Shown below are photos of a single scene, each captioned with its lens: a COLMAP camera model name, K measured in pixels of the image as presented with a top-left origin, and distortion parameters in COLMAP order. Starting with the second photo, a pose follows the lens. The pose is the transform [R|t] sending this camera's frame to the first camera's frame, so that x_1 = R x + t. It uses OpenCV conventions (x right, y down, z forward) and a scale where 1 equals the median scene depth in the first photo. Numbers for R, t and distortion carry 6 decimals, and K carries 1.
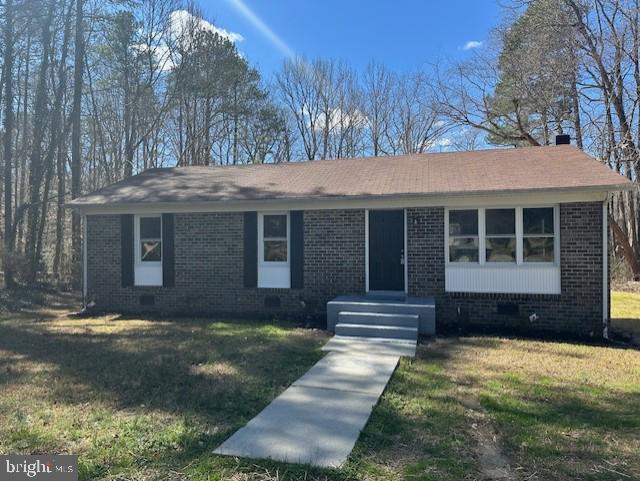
lens RADIAL K [[448.4, 0, 319.9], [0, 448.4, 236.3], [0, 0, 1]] dist [0.078218, -0.088886]
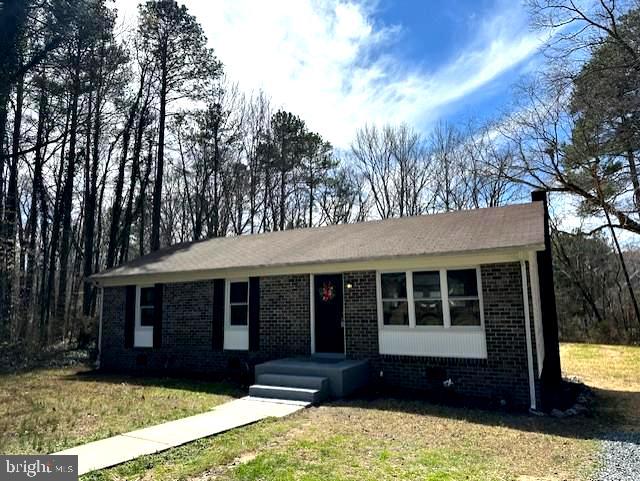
lens RADIAL K [[458.4, 0, 319.9], [0, 458.4, 239.8], [0, 0, 1]] dist [0.146890, -0.178564]
pose [[0.967772, -0.048038, -0.247204, 0.402274], [0.016284, 0.991520, -0.128927, -0.000664], [0.251301, 0.120746, 0.960348, -0.059329]]
